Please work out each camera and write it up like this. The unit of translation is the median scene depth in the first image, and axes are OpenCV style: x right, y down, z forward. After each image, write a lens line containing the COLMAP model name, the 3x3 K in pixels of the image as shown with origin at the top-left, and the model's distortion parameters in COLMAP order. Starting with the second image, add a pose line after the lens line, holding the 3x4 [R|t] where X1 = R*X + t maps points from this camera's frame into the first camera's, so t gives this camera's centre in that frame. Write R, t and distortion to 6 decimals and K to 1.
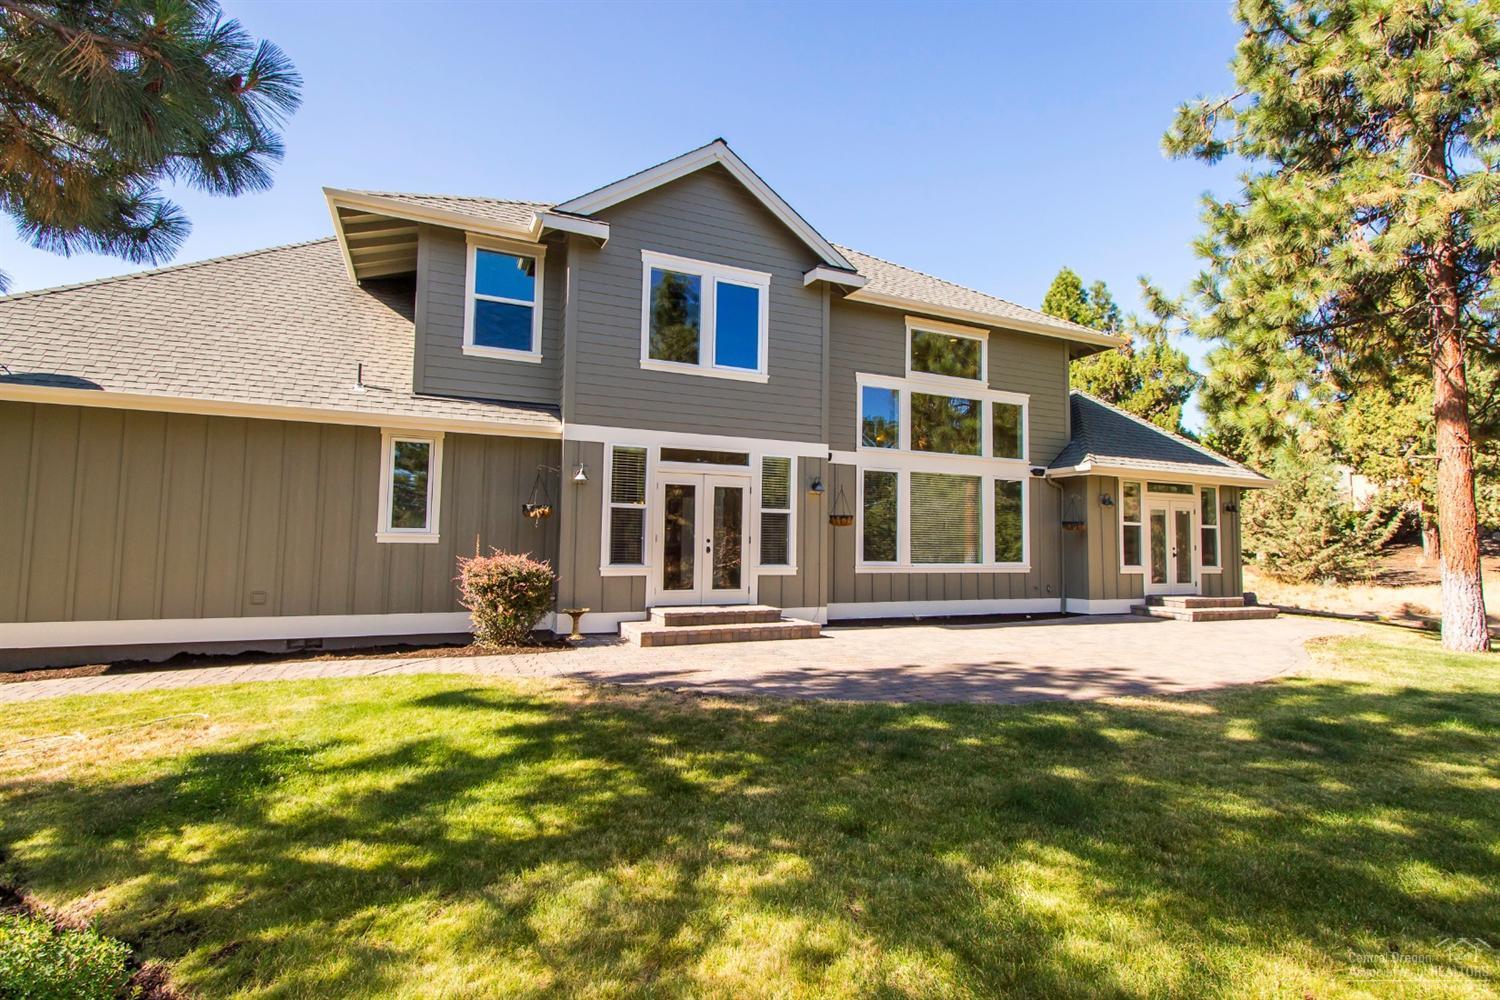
lens RADIAL K [[707.0, 0, 750.6], [0, 707.0, 503.9], [0, 0, 1]] dist [0.002878, -0.000063]
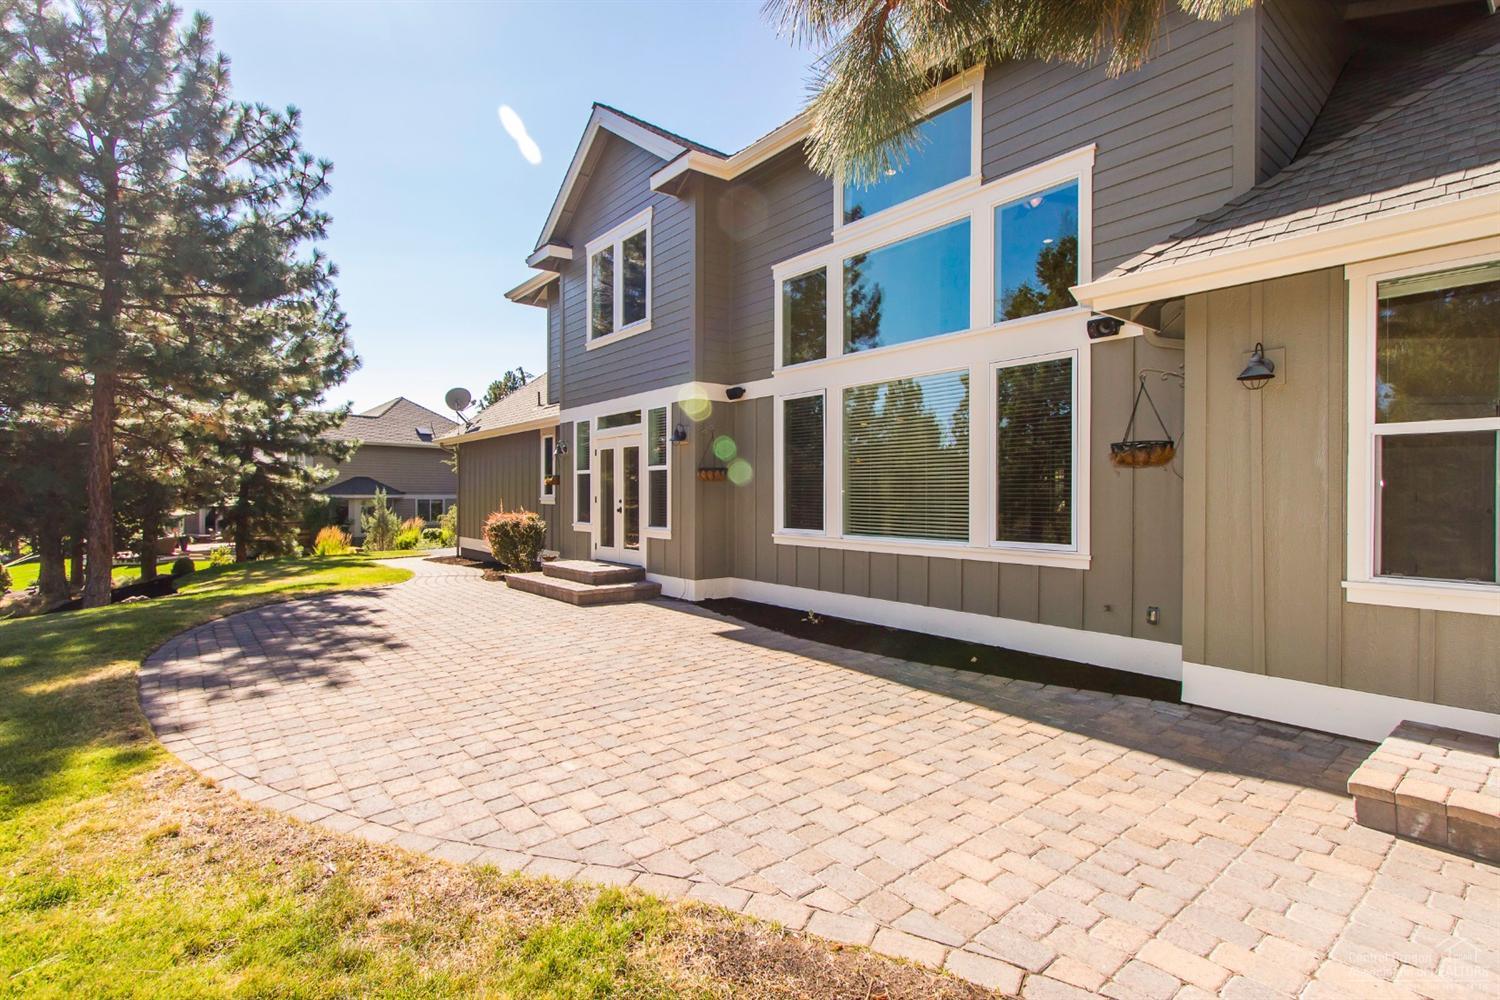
lens RADIAL K [[707.0, 0, 749.9], [0, 707.0, 495.6], [0, 0, 1]] dist [0.002878, -0.000063]
pose [[0.268209, -0.003330, -0.963355, 0.933704], [0.068542, 0.997526, 0.015635, 0.038439], [0.960919, -0.070224, 0.267774, 0.860014]]
